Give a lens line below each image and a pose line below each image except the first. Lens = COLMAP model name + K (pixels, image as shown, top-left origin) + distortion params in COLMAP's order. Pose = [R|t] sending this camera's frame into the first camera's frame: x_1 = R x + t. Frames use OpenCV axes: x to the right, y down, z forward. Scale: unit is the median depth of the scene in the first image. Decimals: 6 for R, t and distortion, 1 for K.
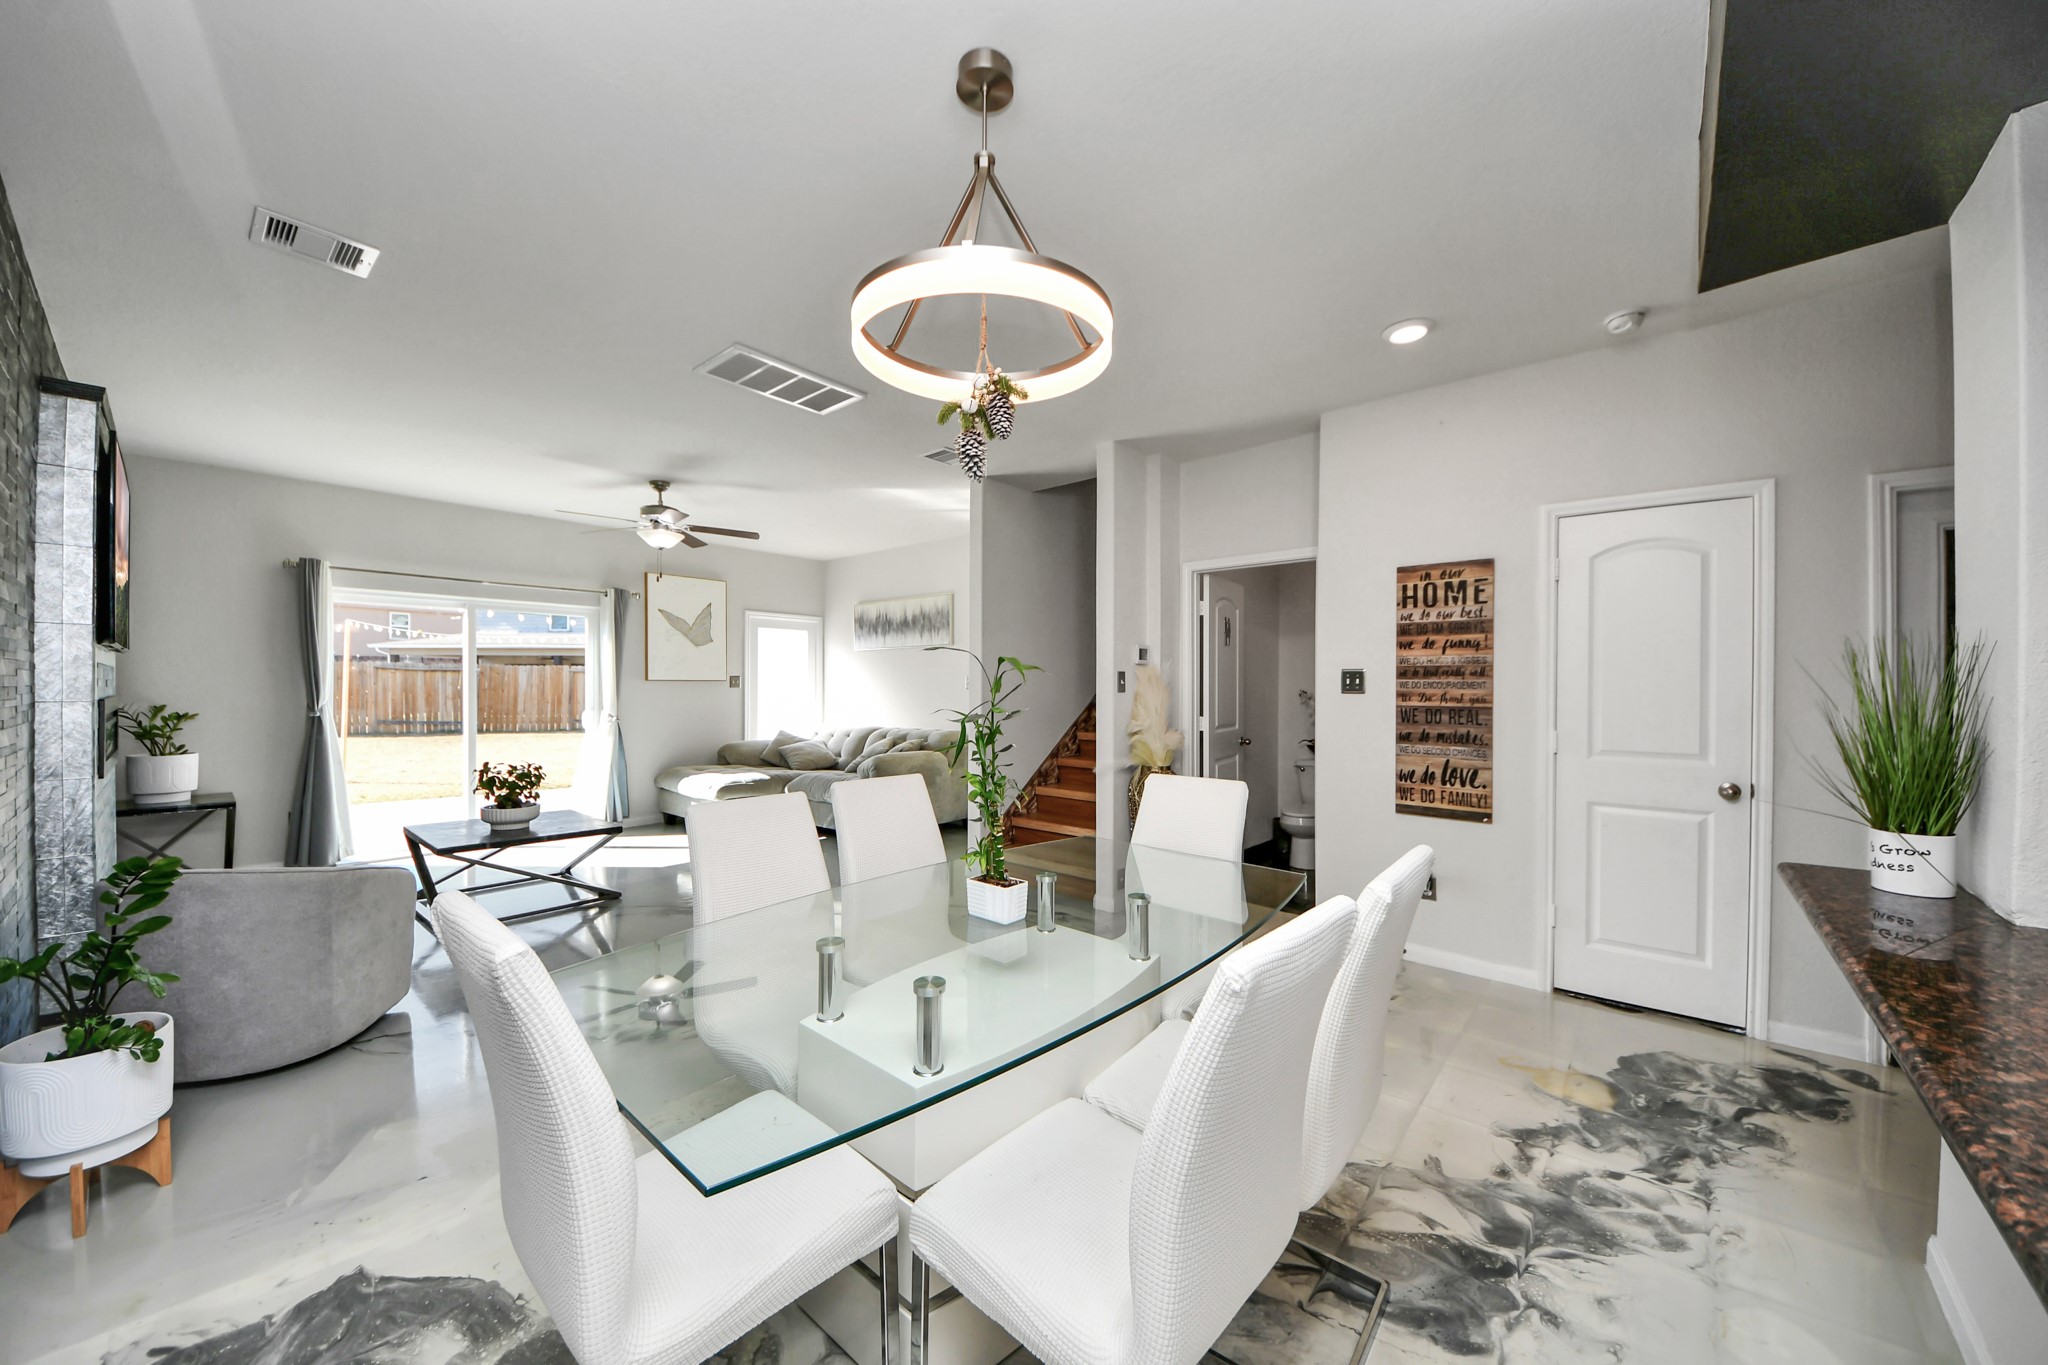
lens RADIAL K [[729.9, 0, 1024.0], [0, 729.9, 682.5], [0, 0, 1]] dist [0.039614, -0.026811]
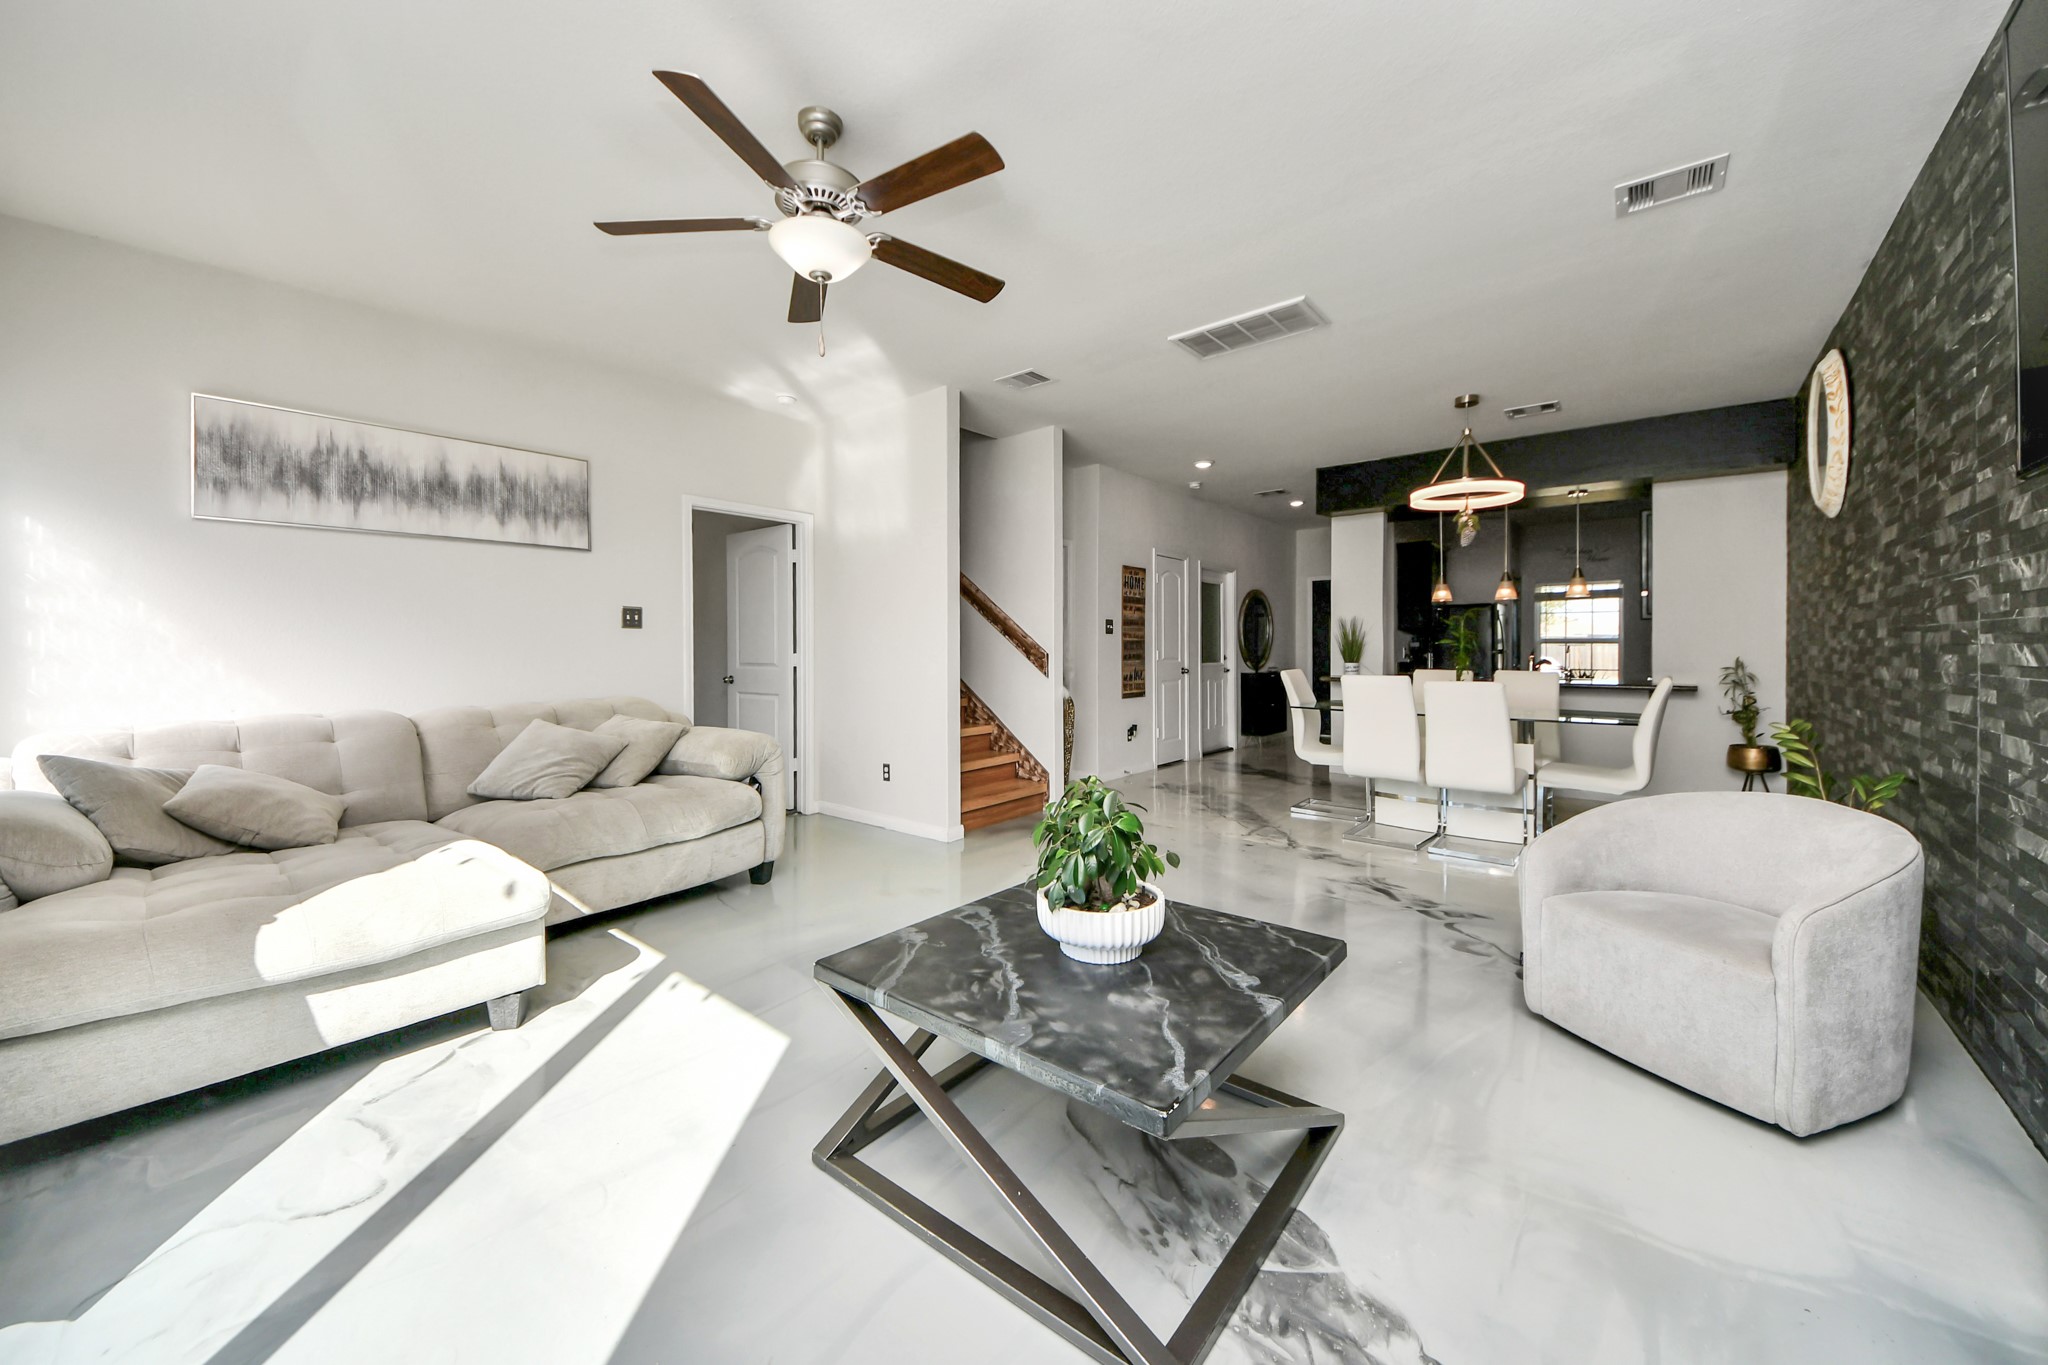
lens RADIAL K [[729.9, 0, 1024.0], [0, 729.9, 682.5], [0, 0, 1]] dist [0.039614, -0.026811]
pose [[-0.012746, -0.045232, 0.998895, -0.922104], [0.005825, 0.998956, 0.045309, 0.036757], [-0.999902, 0.006396, -0.012469, 0.887648]]
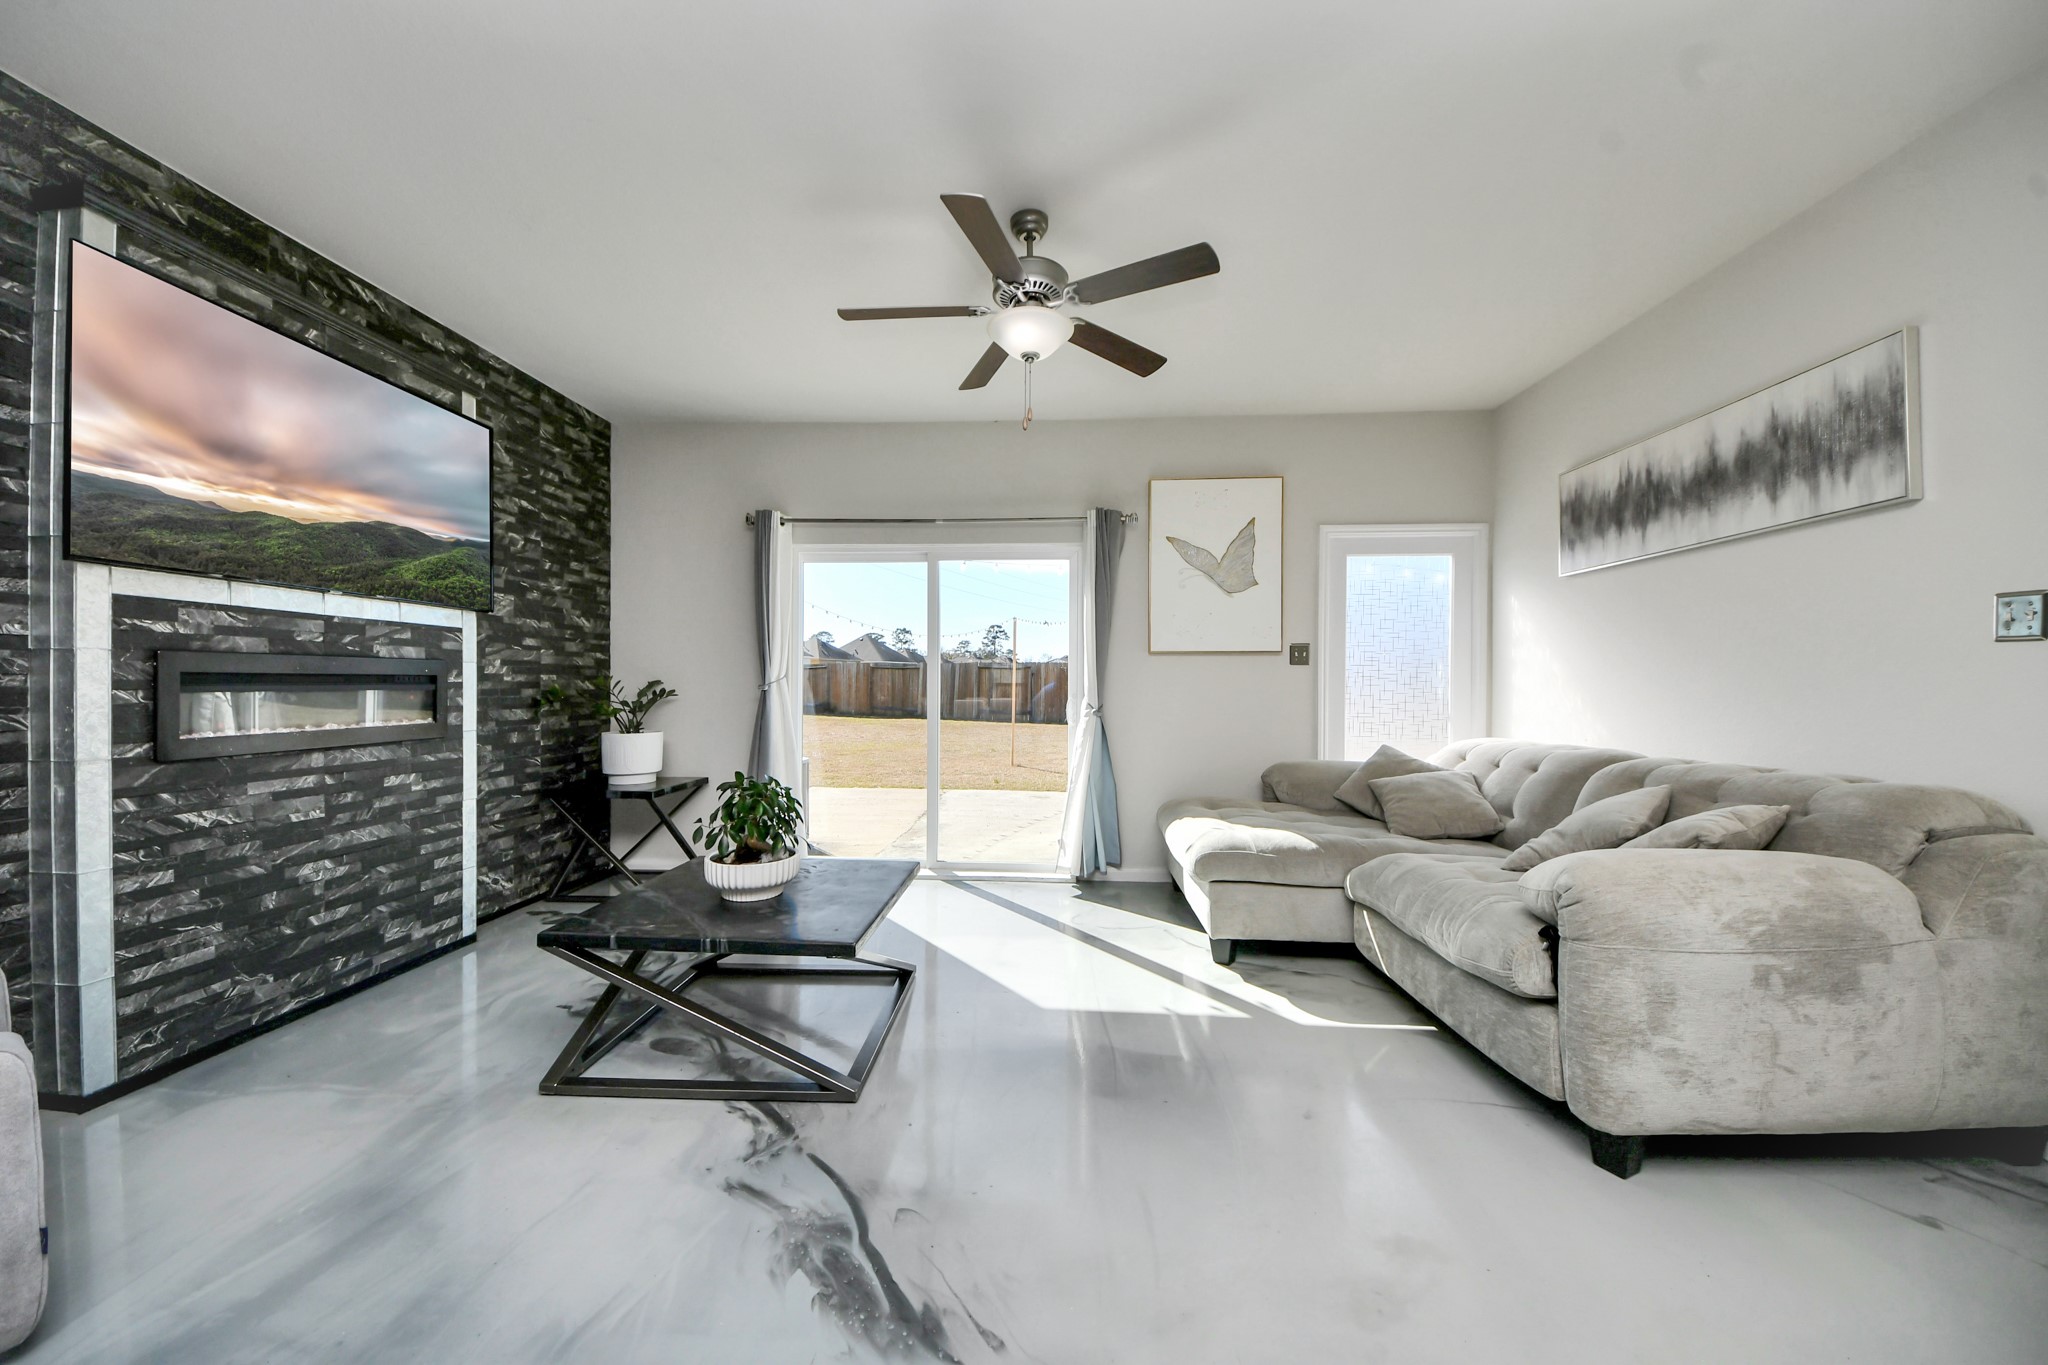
lens RADIAL K [[729.9, 0, 1024.0], [0, 729.9, 682.5], [0, 0, 1]] dist [0.039614, -0.026811]
pose [[0.611902, -0.003302, -0.790926, -0.113617], [0.001157, 0.999994, -0.003280, 0.033011], [0.790933, 0.001092, 0.611902, 0.702742]]
